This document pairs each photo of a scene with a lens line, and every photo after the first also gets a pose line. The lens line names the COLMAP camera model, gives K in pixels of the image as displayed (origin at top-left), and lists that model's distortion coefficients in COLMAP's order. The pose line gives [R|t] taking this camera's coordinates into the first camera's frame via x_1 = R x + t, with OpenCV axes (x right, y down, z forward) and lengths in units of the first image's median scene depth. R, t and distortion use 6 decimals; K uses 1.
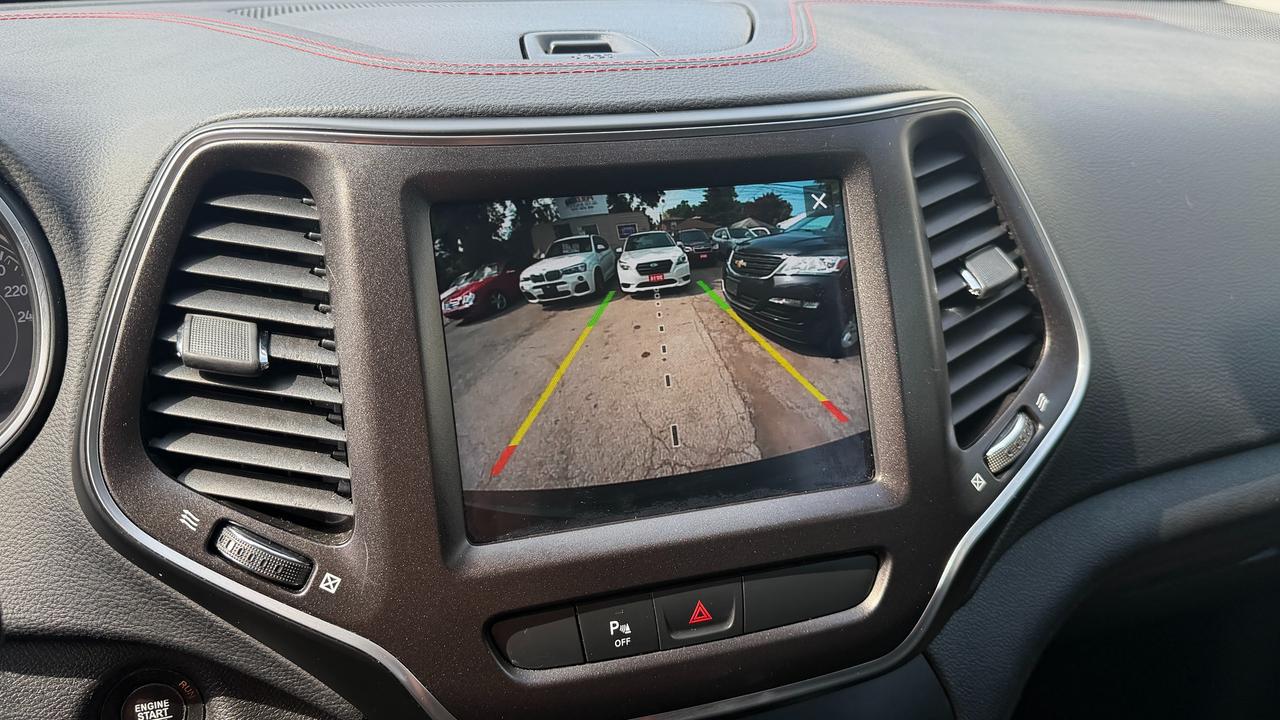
lens RADIAL K [[1235.2, 0, 642.4], [0, 1235.2, 362.8], [0, 0, 1]] dist [0.012927, -0.005919]
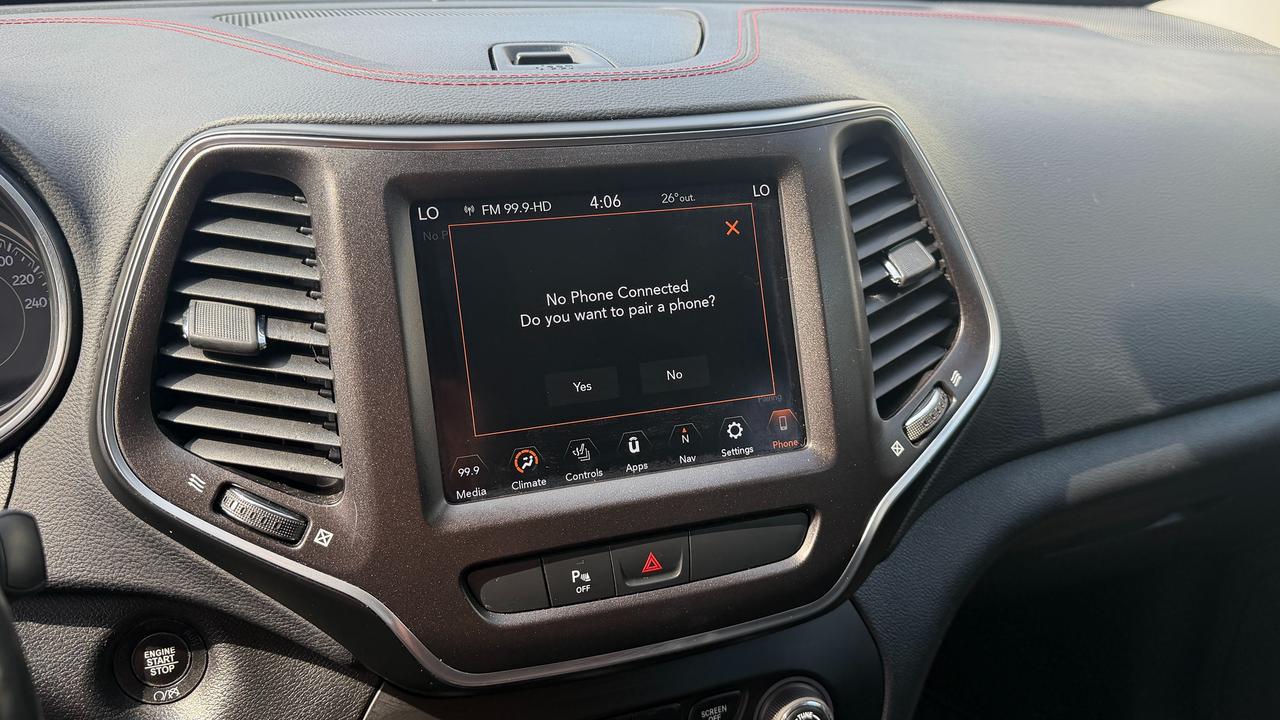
lens RADIAL K [[1235.2, 0, 670.1], [0, 1235.2, 368.2], [0, 0, 1]] dist [0.012927, -0.005919]
pose [[0.998734, -0.003102, 0.050199, 0.007122], [0.002389, 0.999895, 0.014263, 0.006704], [-0.050238, -0.014125, 0.998637, -0.129887]]
